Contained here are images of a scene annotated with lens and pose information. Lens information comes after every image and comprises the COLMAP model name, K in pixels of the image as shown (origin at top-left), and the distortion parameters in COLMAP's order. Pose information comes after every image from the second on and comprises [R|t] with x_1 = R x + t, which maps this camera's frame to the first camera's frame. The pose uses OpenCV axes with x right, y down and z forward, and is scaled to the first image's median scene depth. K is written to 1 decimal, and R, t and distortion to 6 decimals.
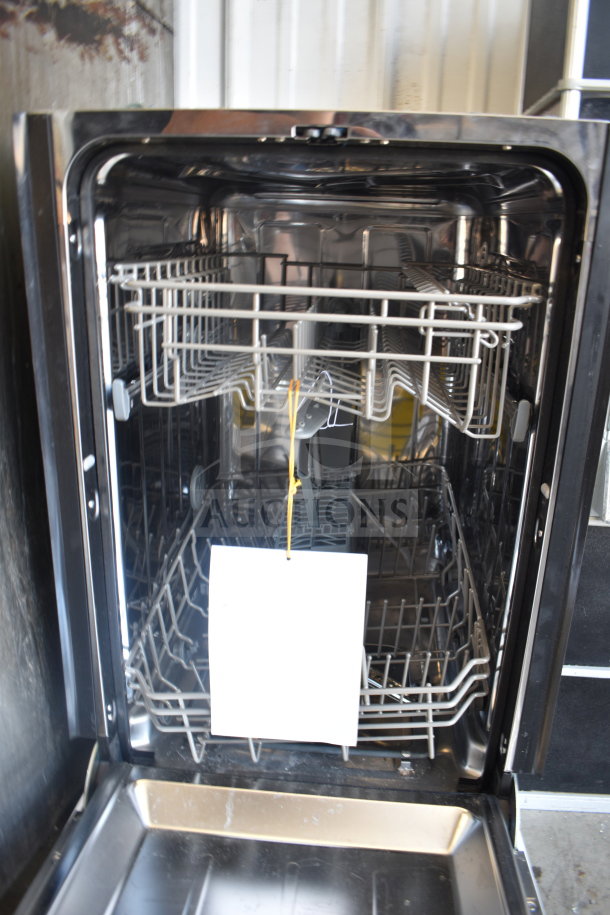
lens RADIAL K [[703.2, 0, 305.5], [0, 703.2, 459.1], [0, 0, 1]] dist [-0.096011, 0.014002]
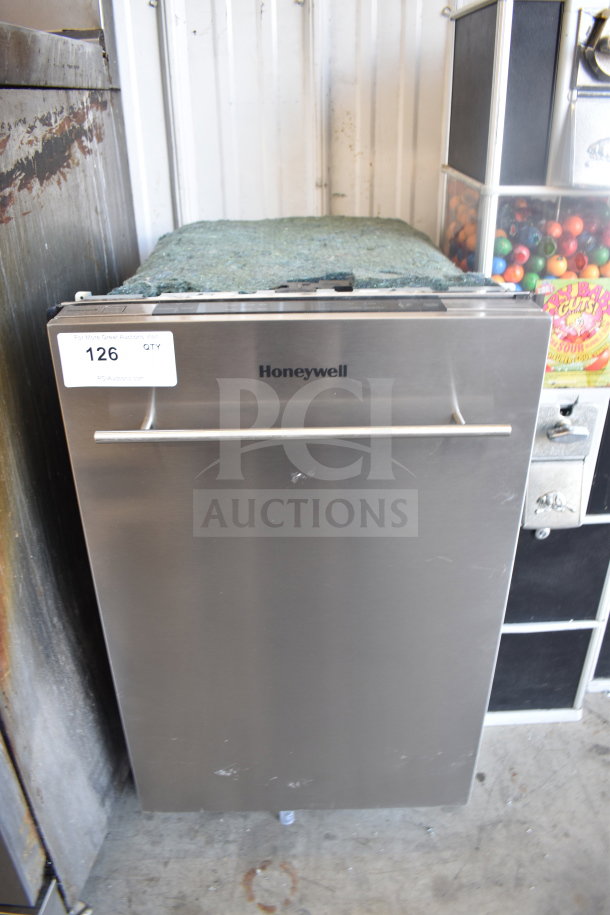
lens RADIAL K [[703.2, 0, 301.1], [0, 703.2, 461.0], [0, 0, 1]] dist [-0.096011, 0.014002]
pose [[0.993649, -0.090948, 0.066260, -0.049556], [0.076980, 0.978912, 0.189225, -0.317972], [-0.082073, -0.182923, 0.979696, -0.209073]]
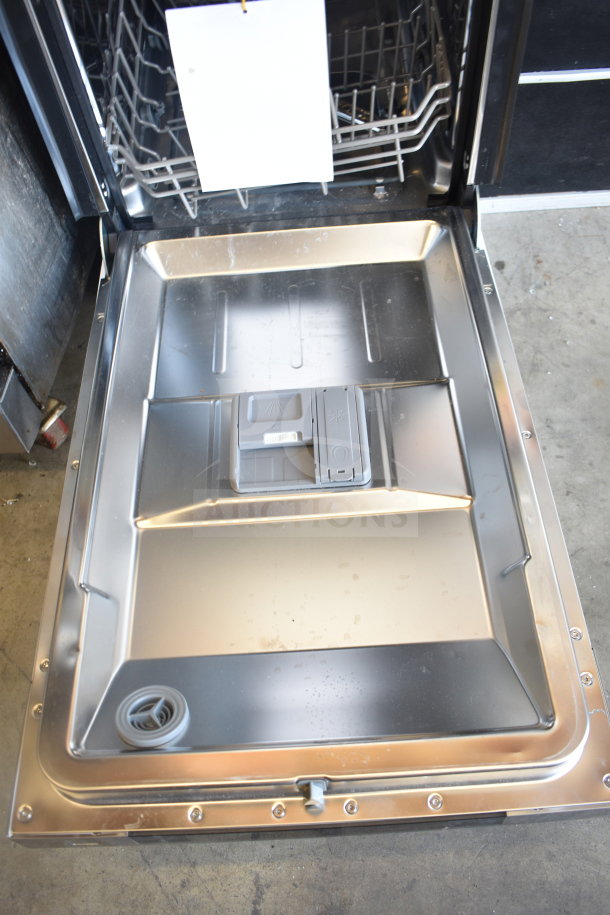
lens RADIAL K [[775.4, 0, 310.0], [0, 775.4, 461.1], [0, 0, 1]] dist [-0.088718, 0.007957]
pose [[0.987546, -0.156501, -0.016118, -0.013274], [0.125093, 0.718941, 0.683722, -0.097364], [-0.095416, -0.677224, 0.729564, -0.180132]]
